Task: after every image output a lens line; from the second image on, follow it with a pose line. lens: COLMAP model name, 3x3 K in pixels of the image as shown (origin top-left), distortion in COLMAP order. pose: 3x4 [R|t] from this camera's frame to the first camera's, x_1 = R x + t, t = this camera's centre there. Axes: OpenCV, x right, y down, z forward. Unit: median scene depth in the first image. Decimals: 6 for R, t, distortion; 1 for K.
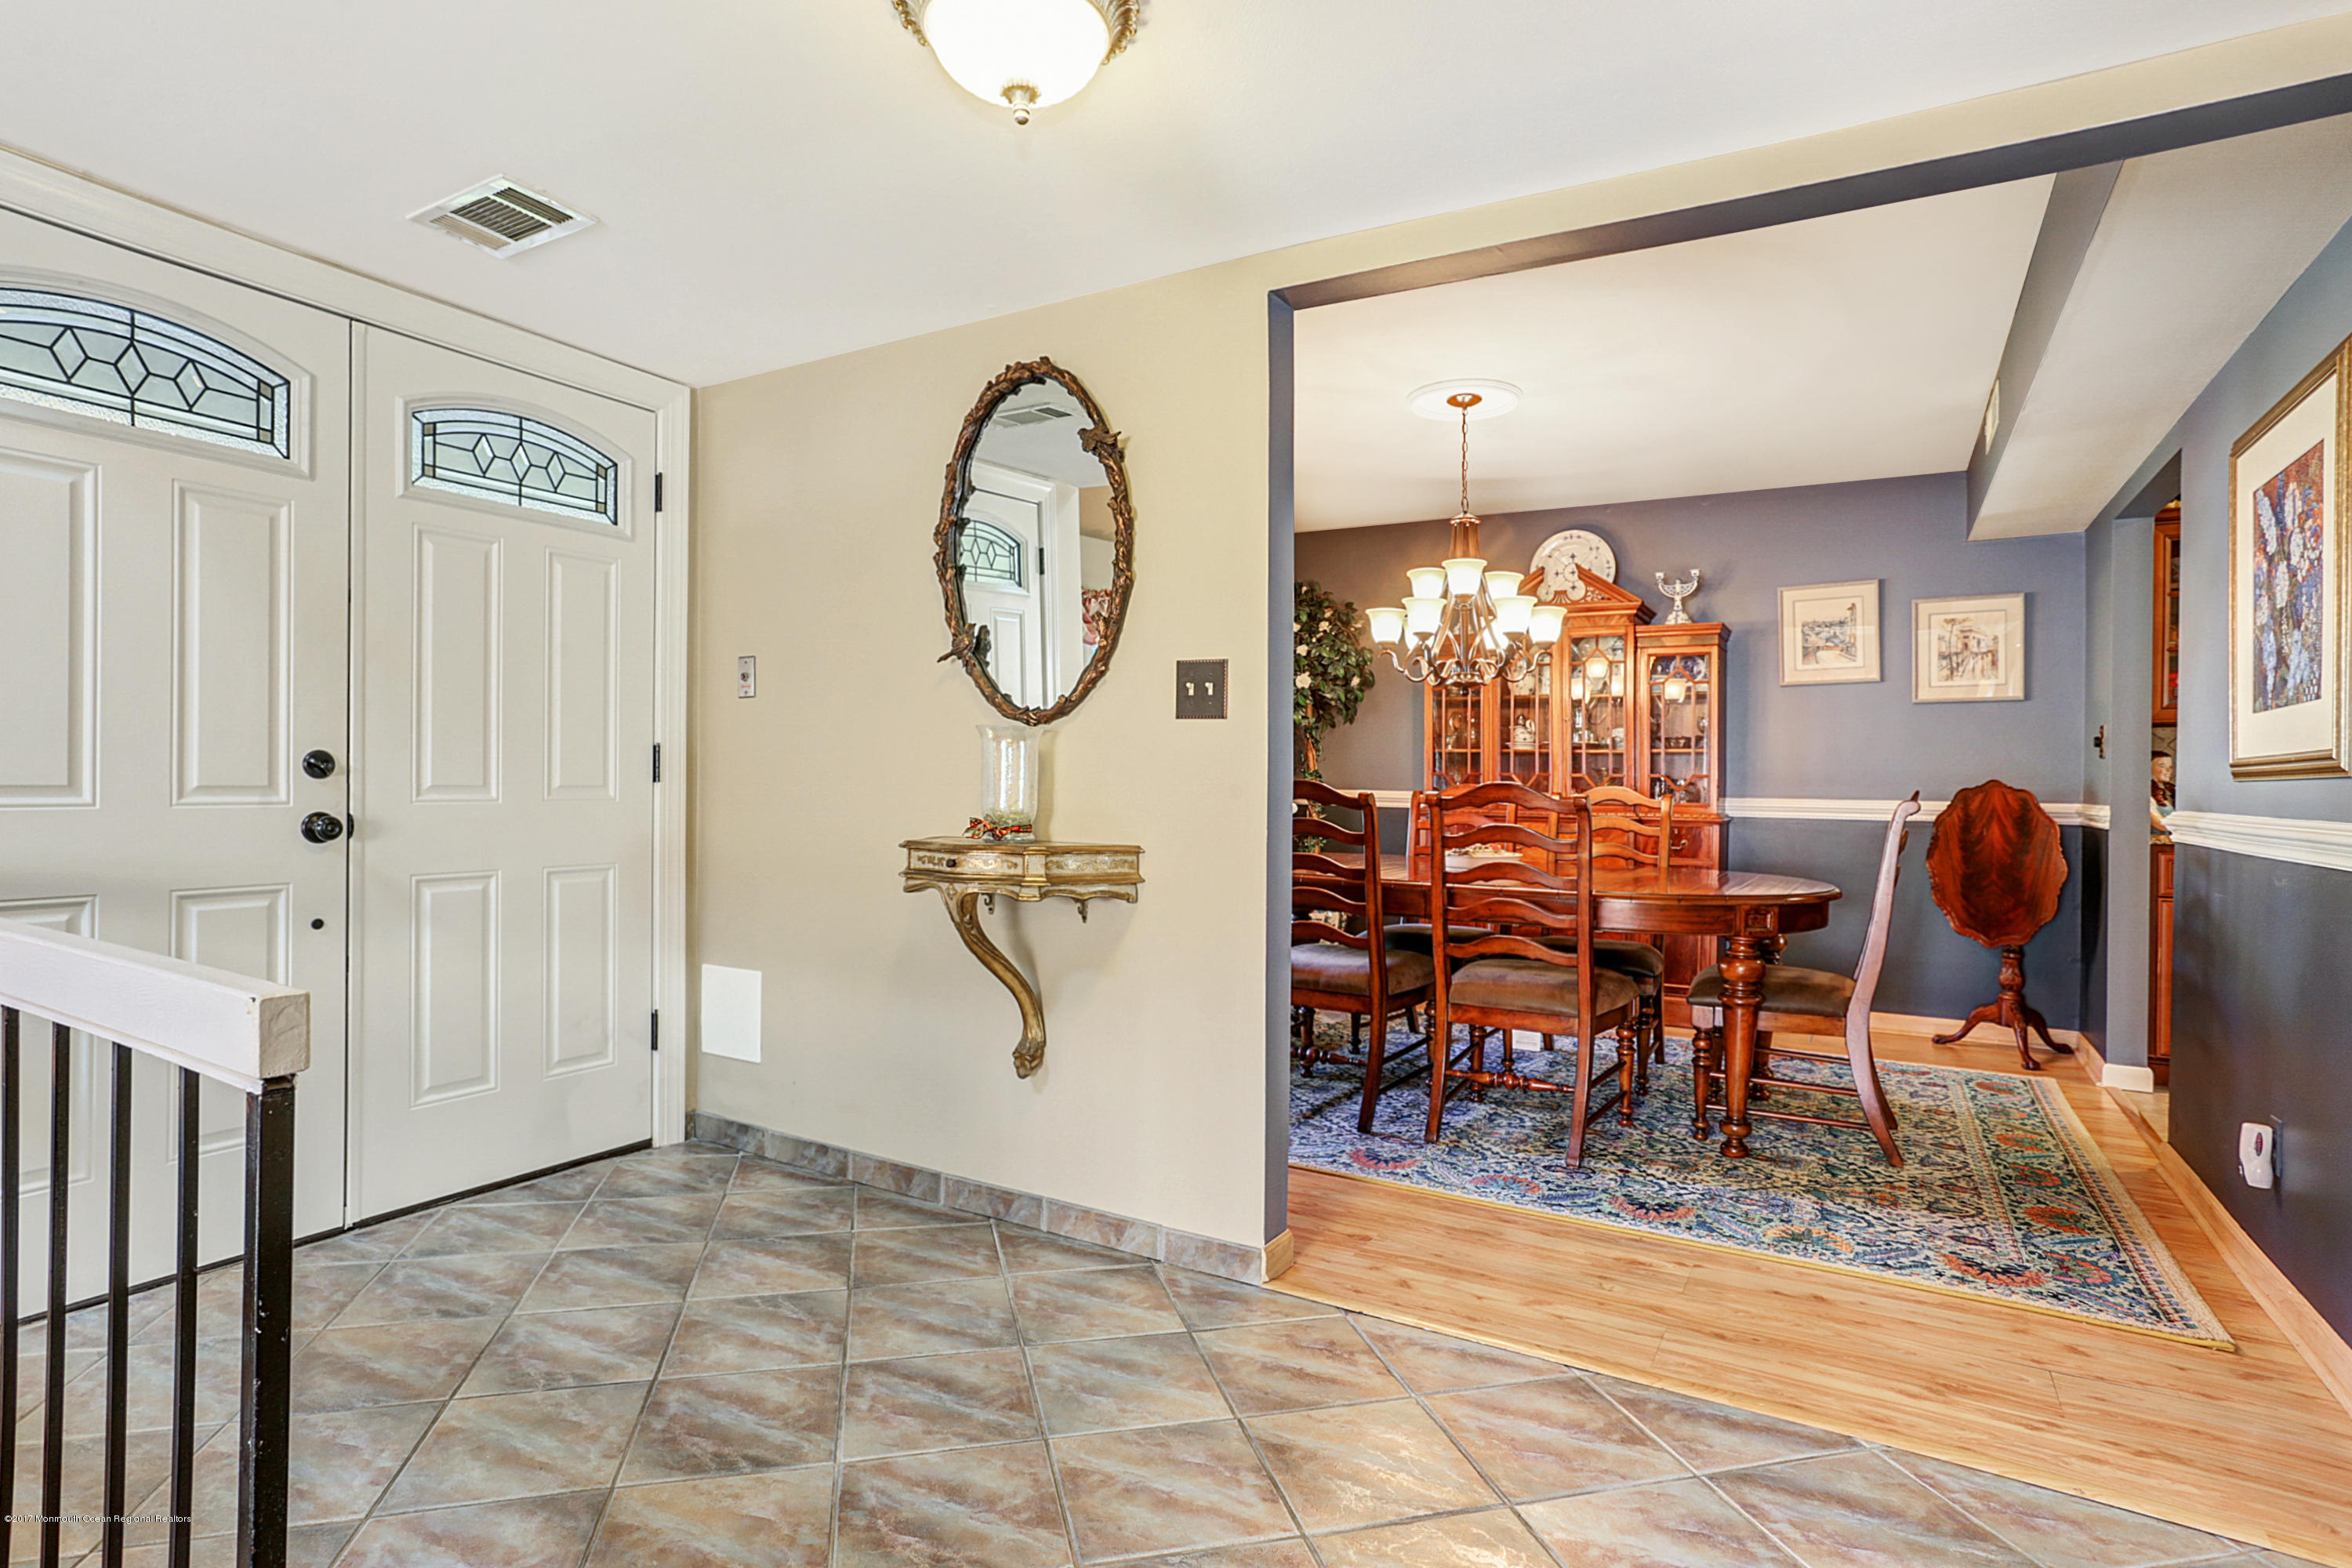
lens RADIAL K [[1219.5, 0, 1176.0], [0, 1219.5, 784.0], [0, 0, 1]] dist [-0.001853, -0.000626]
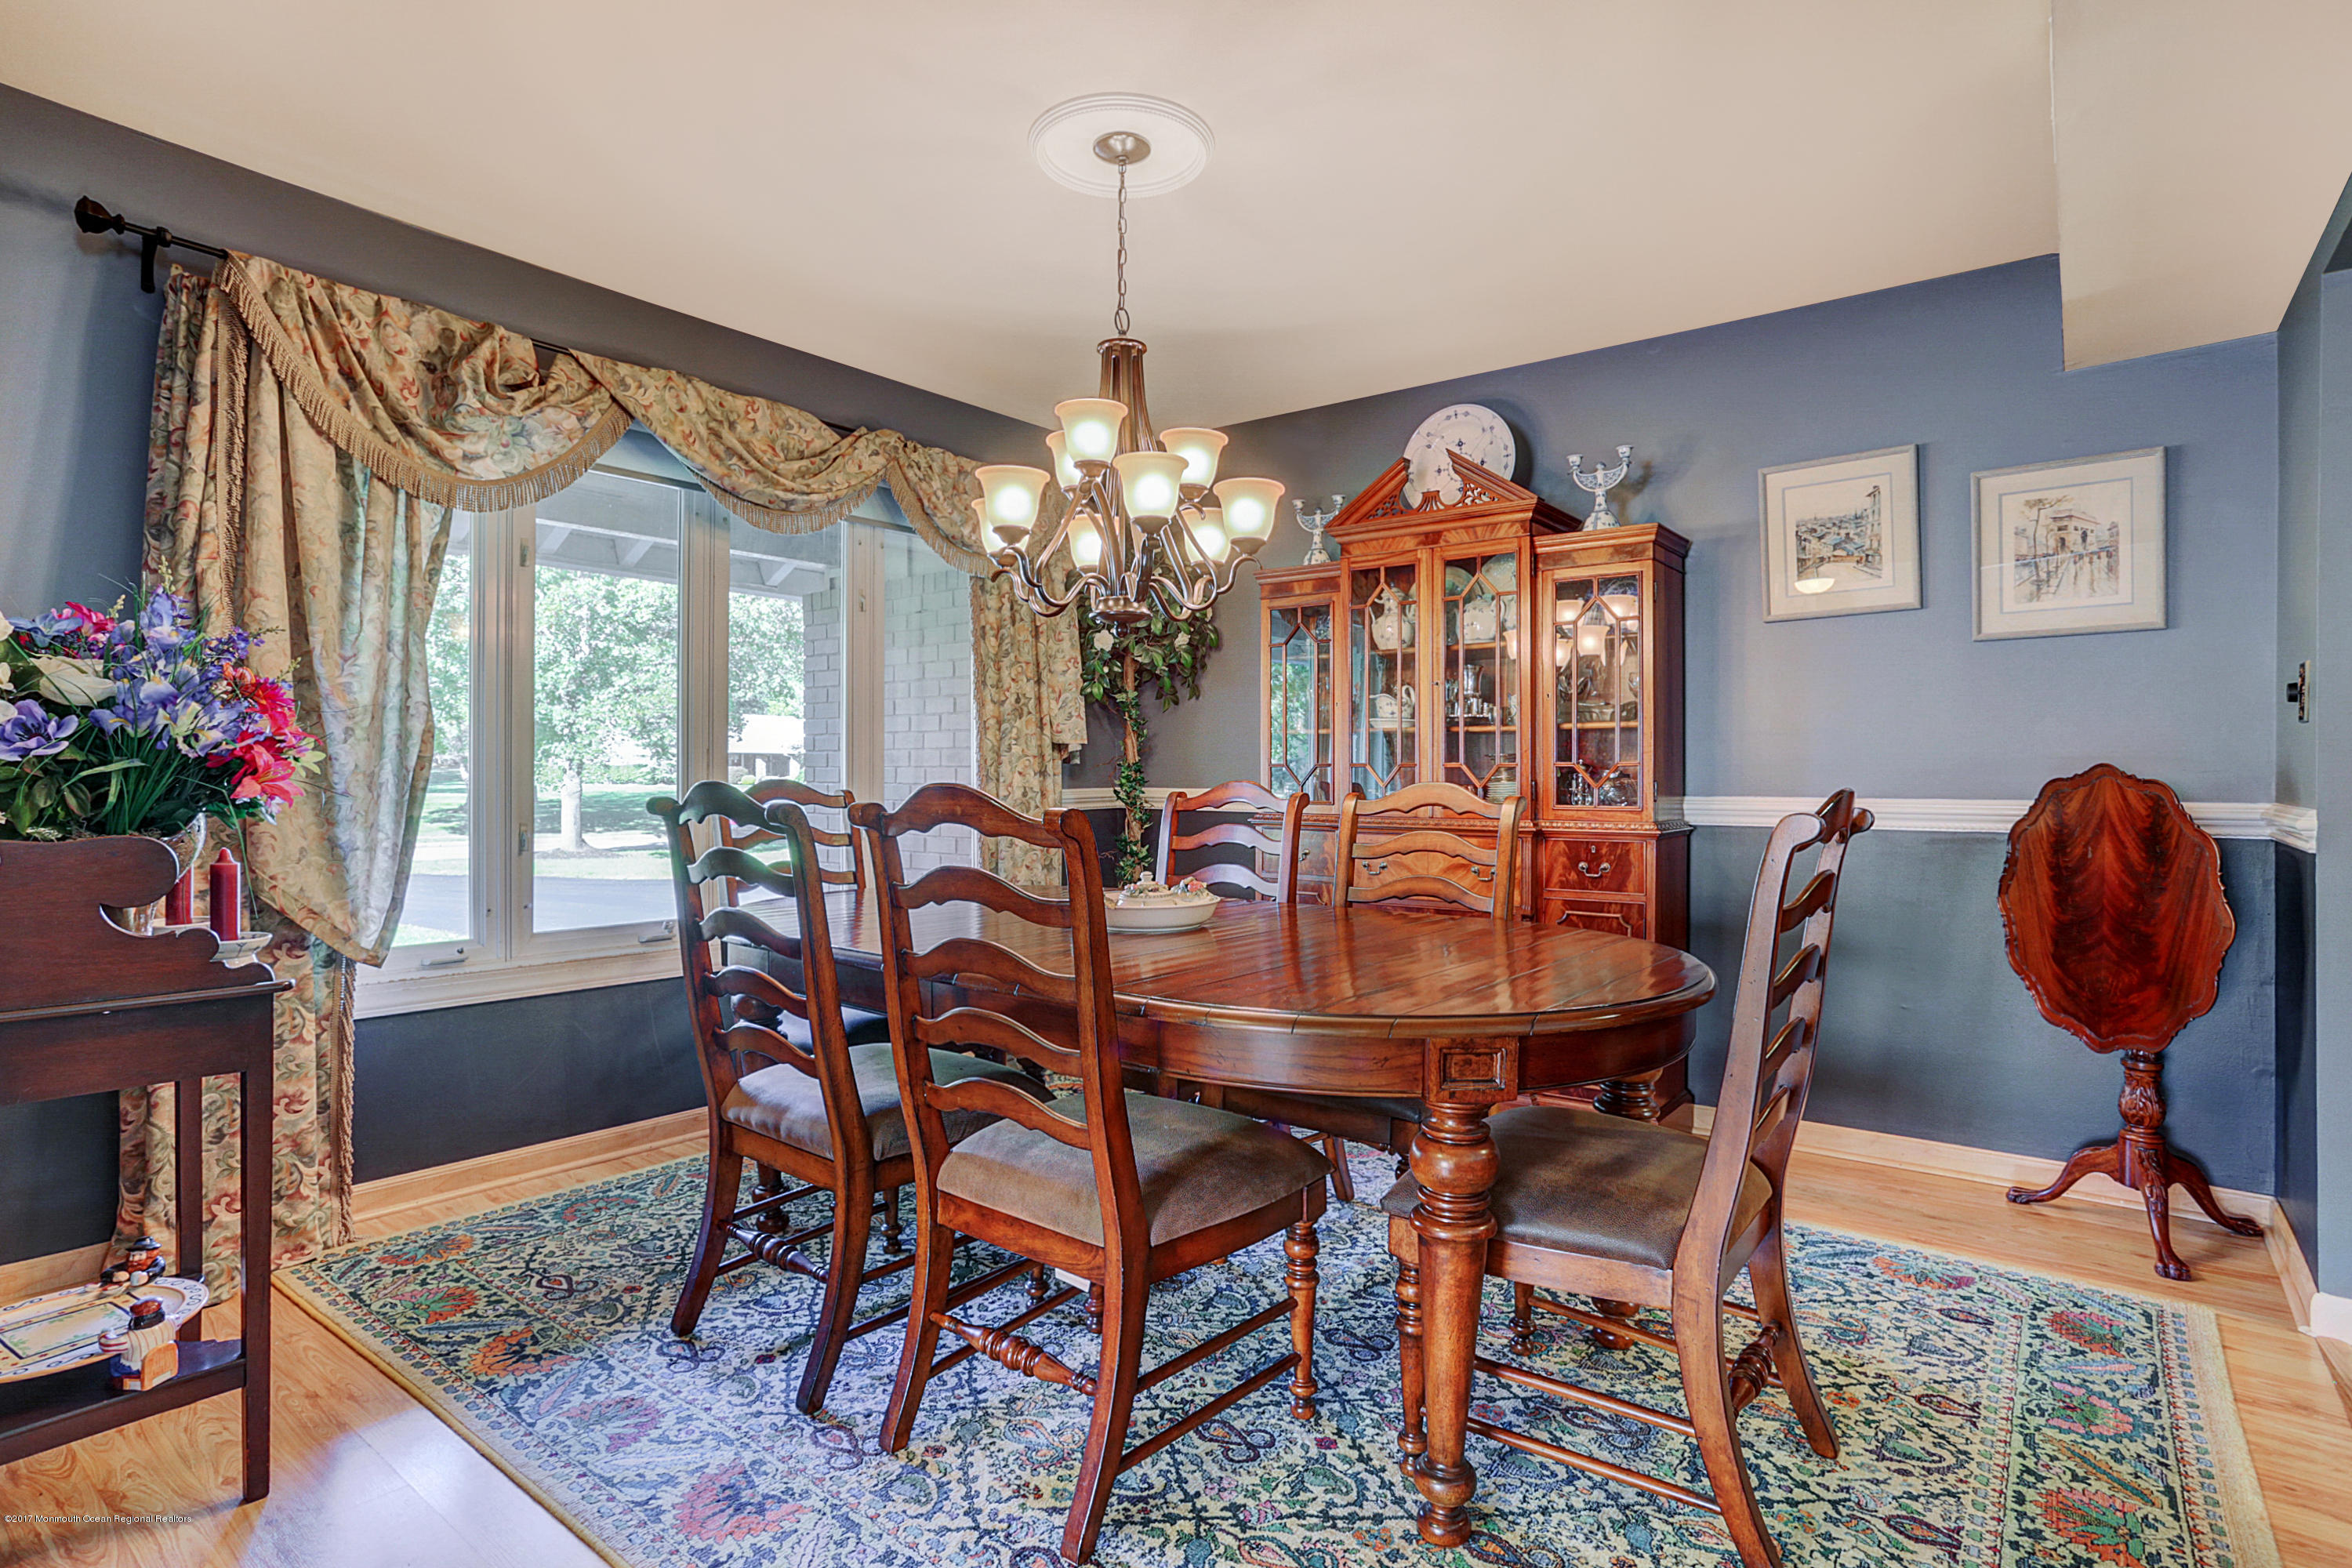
lens RADIAL K [[1196.2, 0, 1176.0], [0, 1196.2, 784.0], [0, 0, 1]] dist [-0.033990, 0.020180]
pose [[0.990230, -0.010169, -0.139076, 0.301841], [0.010659, 0.999939, 0.002783, 0.000121], [0.139039, -0.004239, 0.990278, 0.369269]]
